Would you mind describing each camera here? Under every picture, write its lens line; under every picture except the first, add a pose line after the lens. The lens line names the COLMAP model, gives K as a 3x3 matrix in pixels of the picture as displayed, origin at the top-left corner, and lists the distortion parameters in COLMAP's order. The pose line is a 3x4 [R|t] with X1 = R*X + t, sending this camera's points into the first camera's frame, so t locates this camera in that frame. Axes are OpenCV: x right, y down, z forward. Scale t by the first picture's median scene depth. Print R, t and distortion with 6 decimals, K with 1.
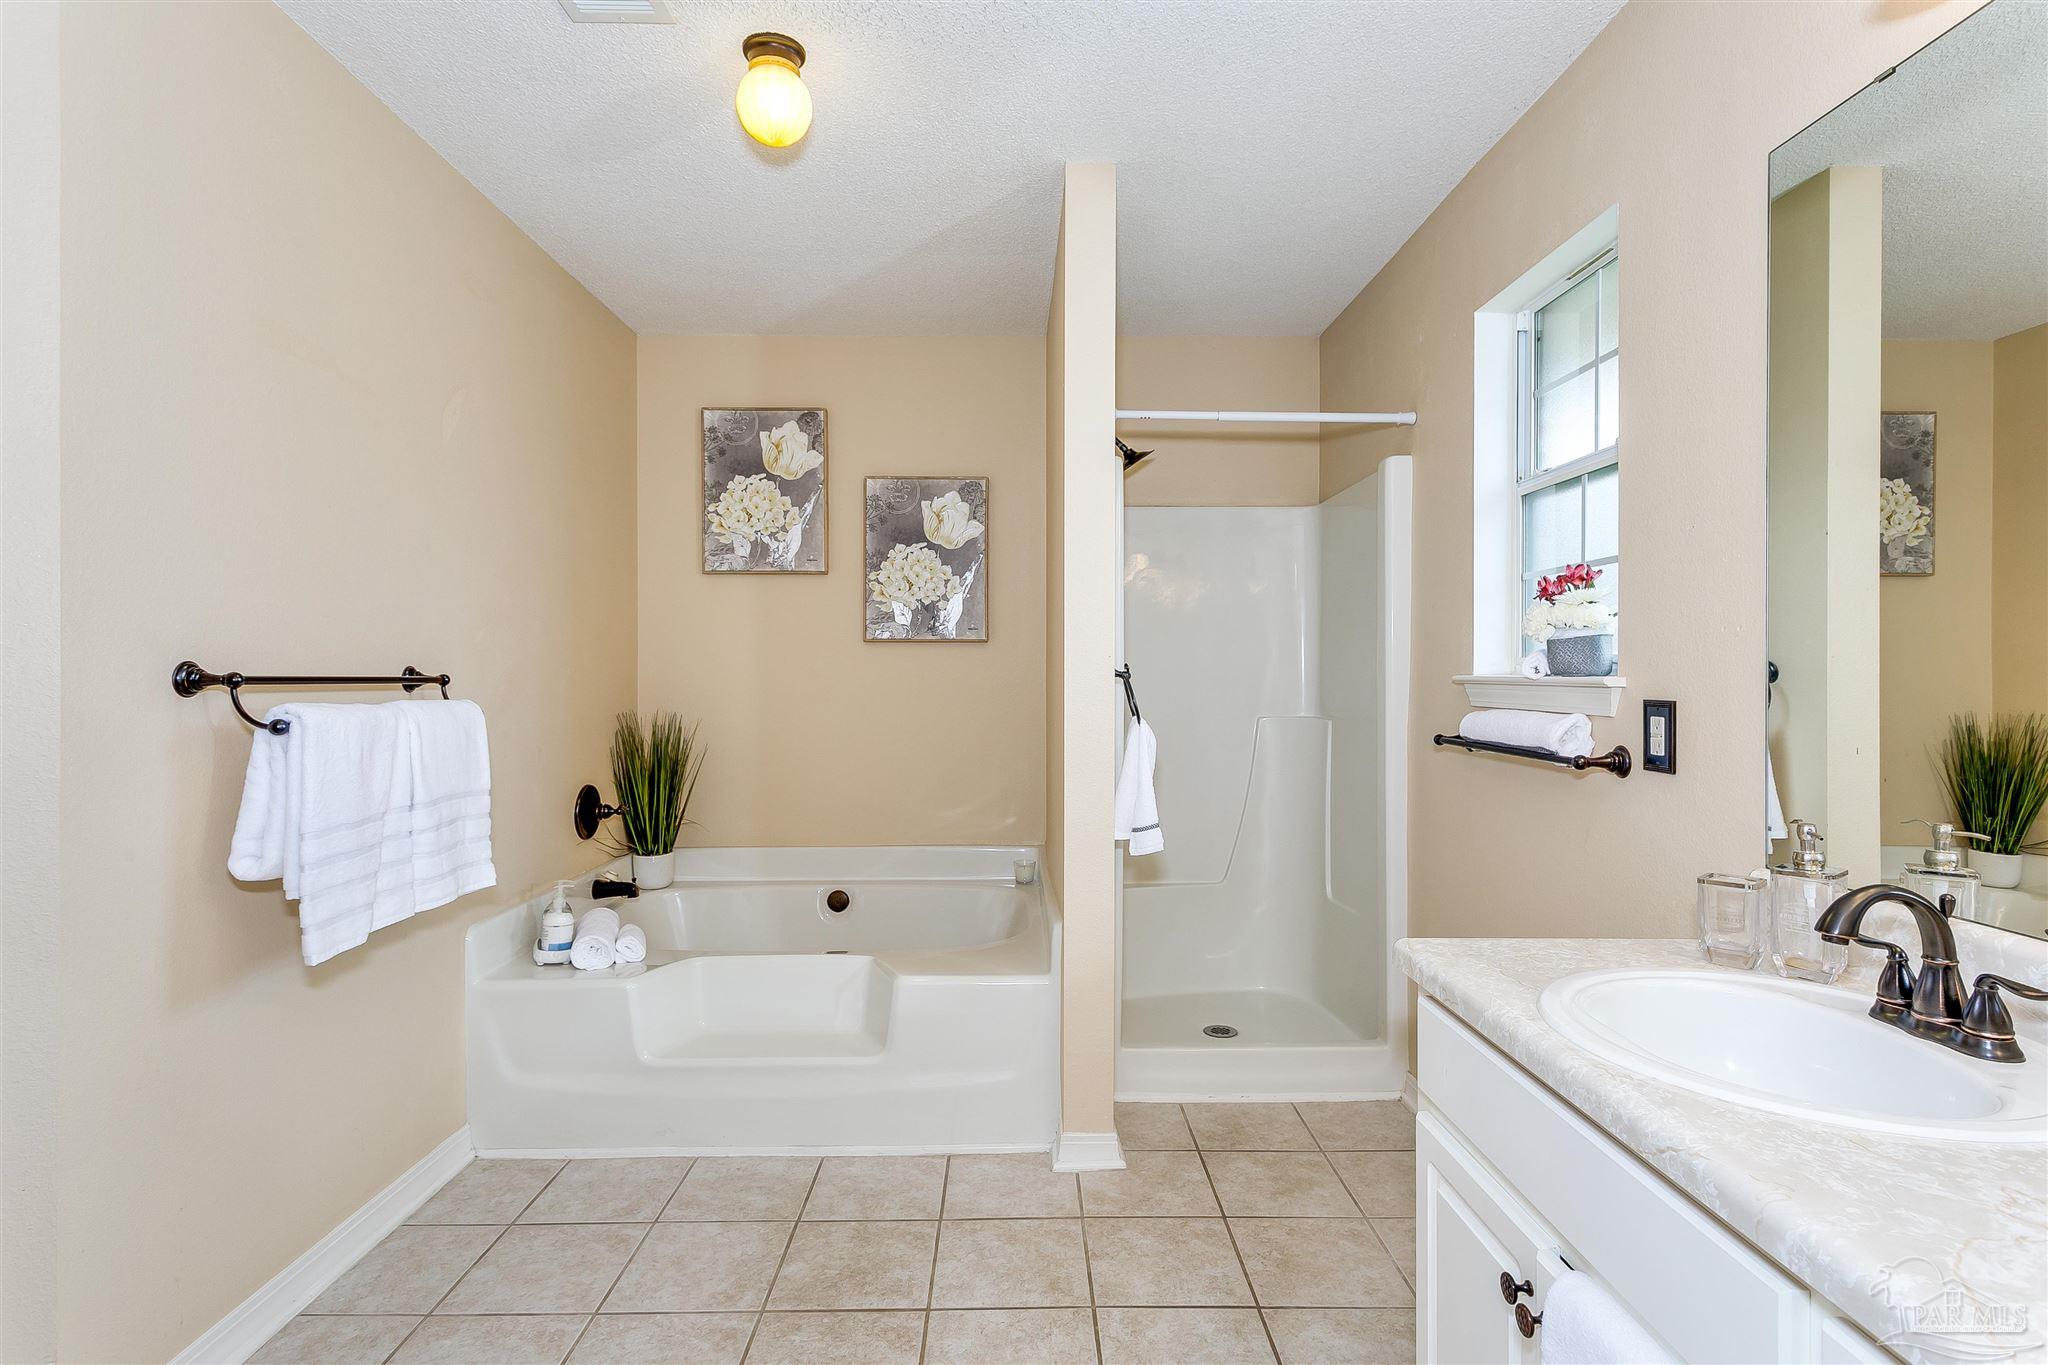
lens RADIAL K [[1005.6, 0, 1018.7], [0, 1005.6, 671.8], [0, 0, 1]] dist [0.006056, -0.000018]
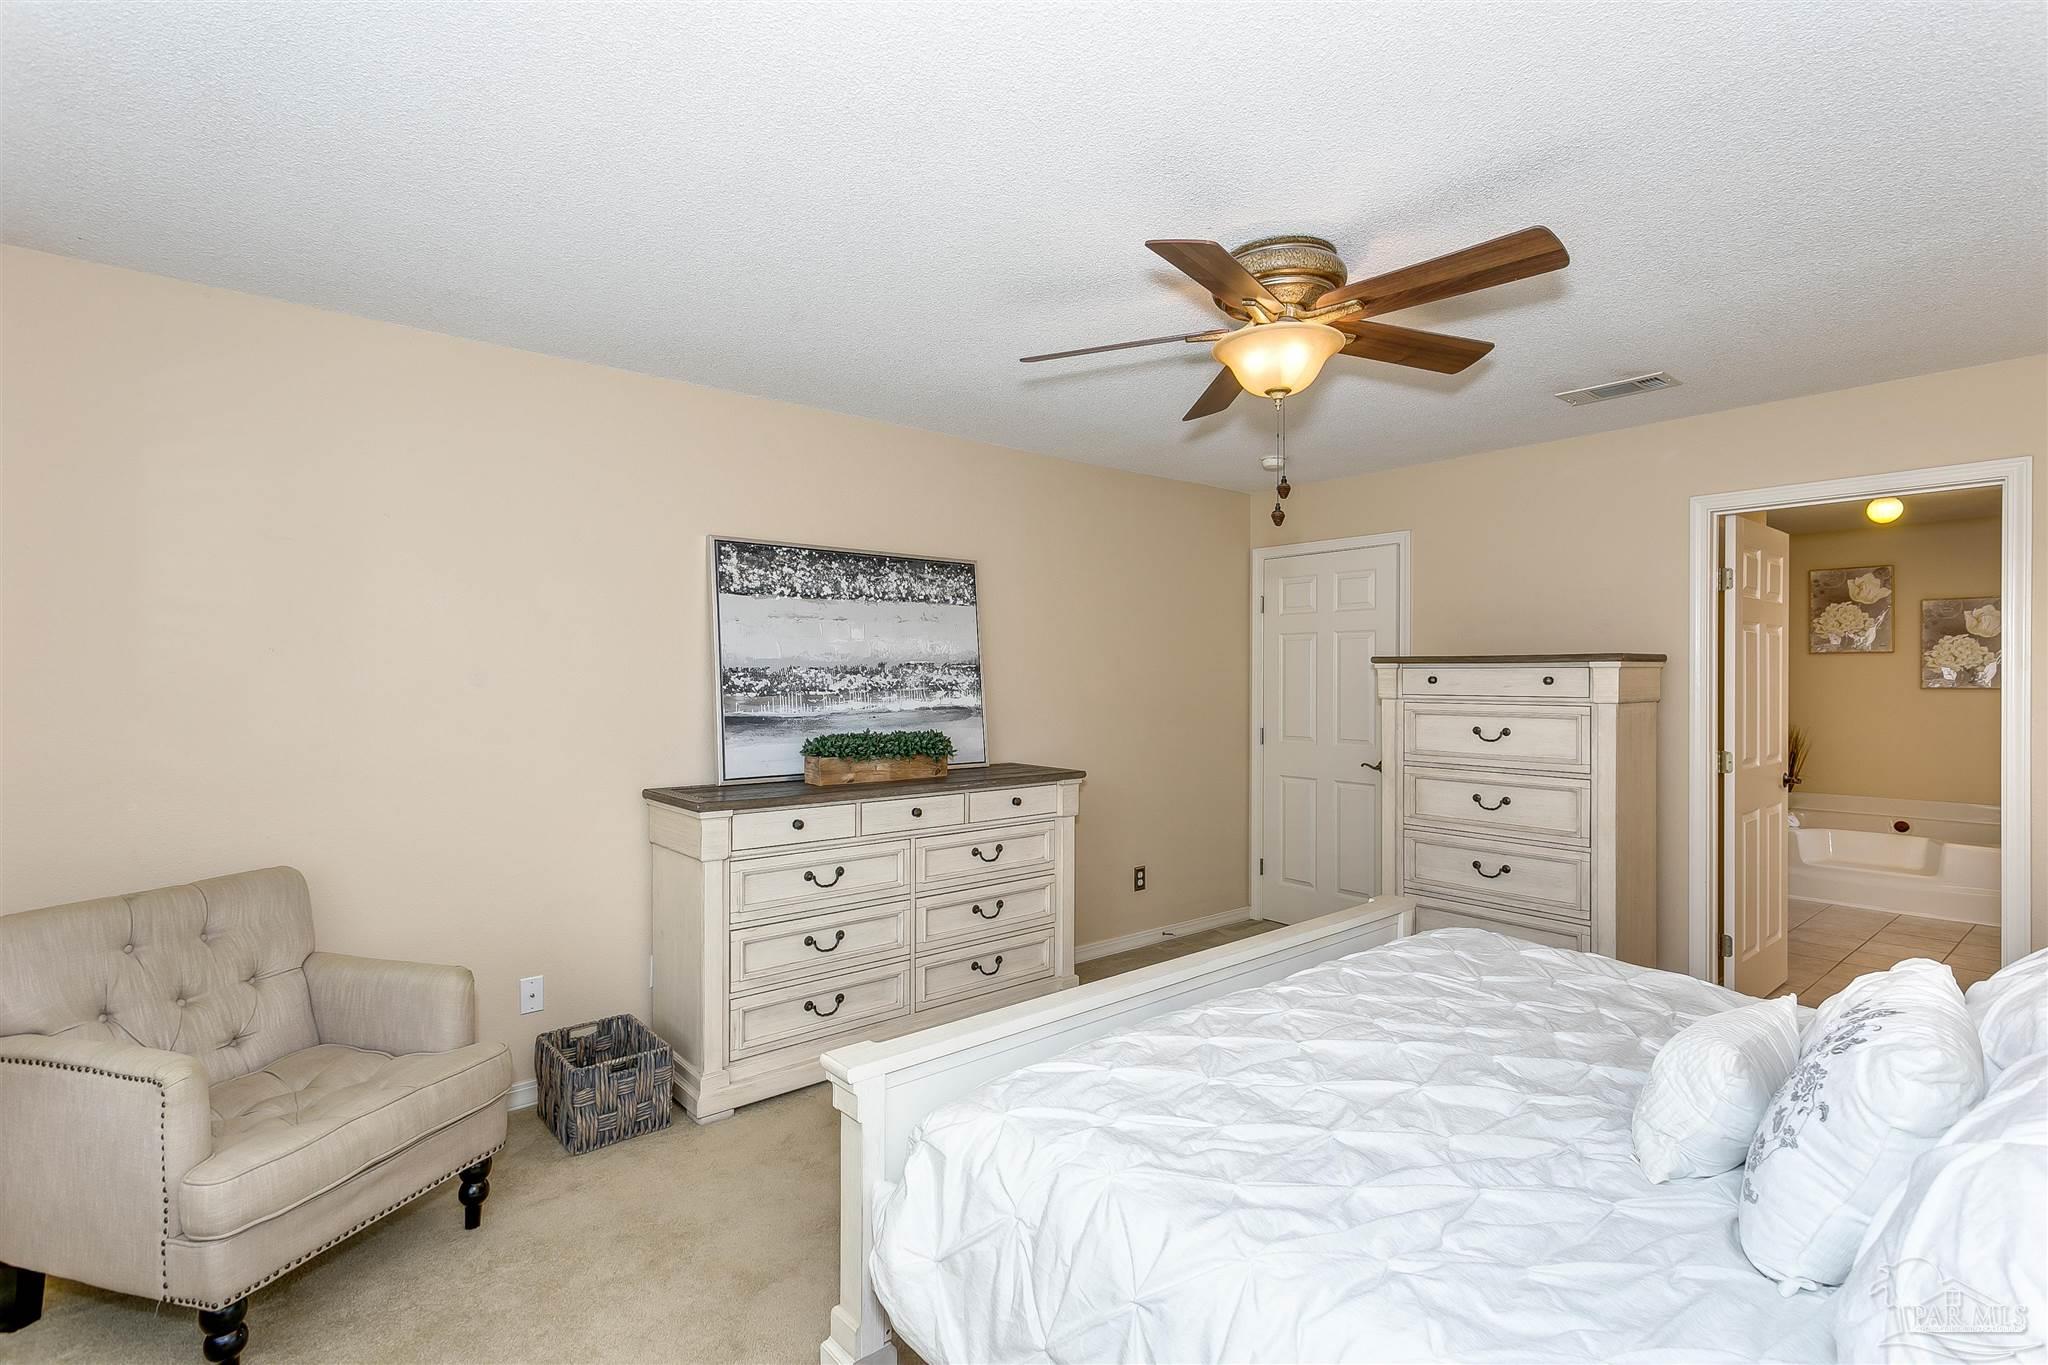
lens RADIAL K [[967.8, 0, 1024.0], [0, 967.8, 682.5], [0, 0, 1]] dist [0.002666, 0.000451]
pose [[0.638108, -0.000144, -0.769947, 0.232467], [0.003715, 0.999989, 0.002893, -0.074511], [0.769938, -0.004706, 0.638101, -1.951631]]
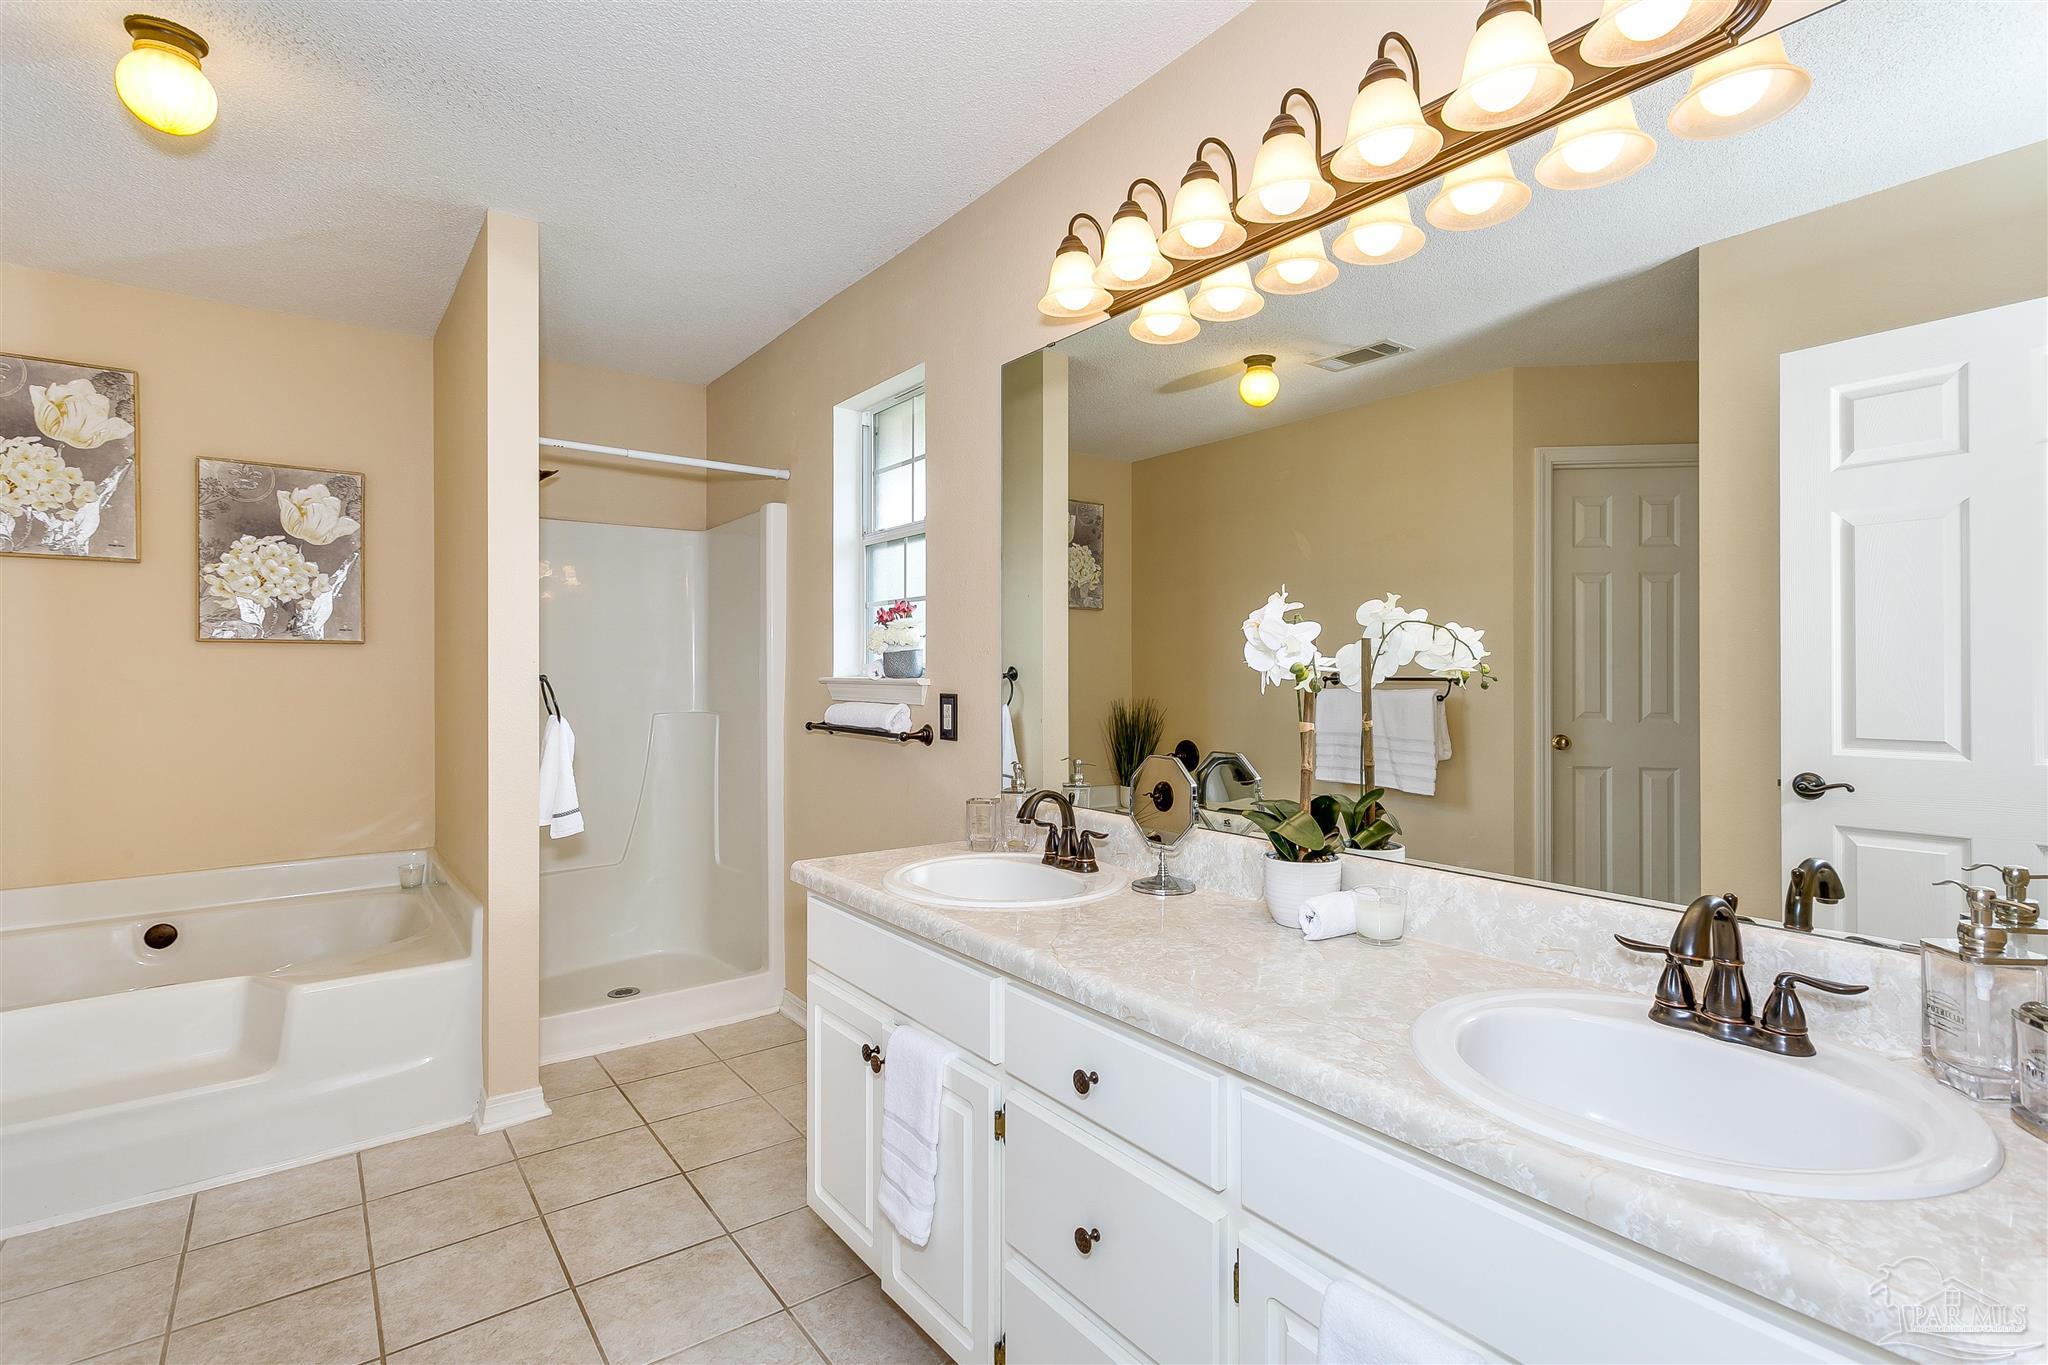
lens RADIAL K [[987.6, 0, 1024.0], [0, 987.6, 682.5], [0, 0, 1]] dist [0.004893, 0.000221]
pose [[0.807011, -0.008692, 0.590472, -0.113577], [0.001065, 0.999911, 0.013263, -0.006146], [-0.590535, -0.010075, 0.806949, -0.199646]]
